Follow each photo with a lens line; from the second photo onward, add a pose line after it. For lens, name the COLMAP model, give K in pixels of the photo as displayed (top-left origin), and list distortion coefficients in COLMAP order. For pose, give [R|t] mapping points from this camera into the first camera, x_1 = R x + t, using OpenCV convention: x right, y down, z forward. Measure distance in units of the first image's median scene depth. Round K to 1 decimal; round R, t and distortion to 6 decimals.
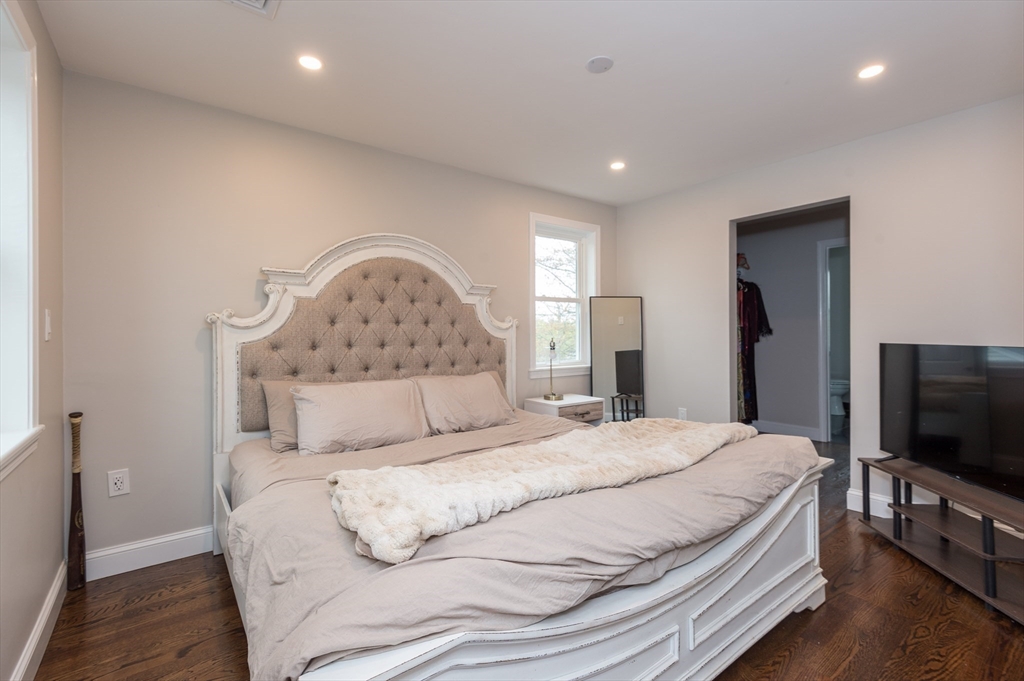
lens RADIAL K [[456.7, 0, 513.7], [0, 456.7, 332.8], [0, 0, 1]] dist [0.020957, 0.000114]
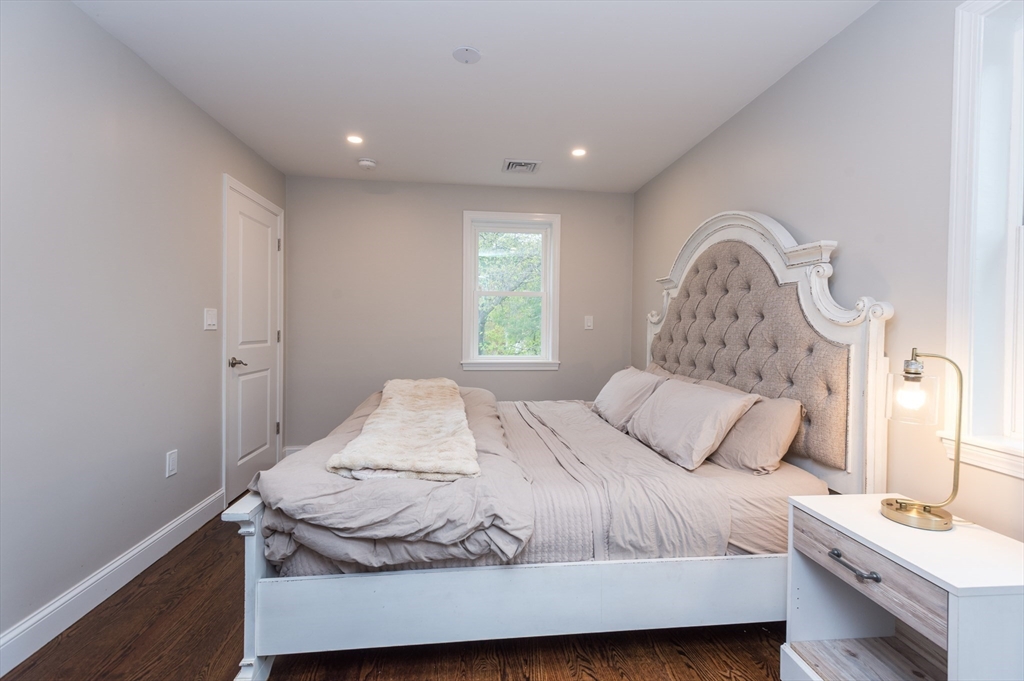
lens RADIAL K [[456.7, 0, 511.7], [0, 456.7, 335.7], [0, 0, 1]] dist [0.020957, 0.000114]
pose [[-0.517486, 0.023372, -0.855373, 0.600211], [-0.004412, 0.999541, 0.029980, -0.010009], [0.855681, 0.019288, -0.517145, 0.973884]]
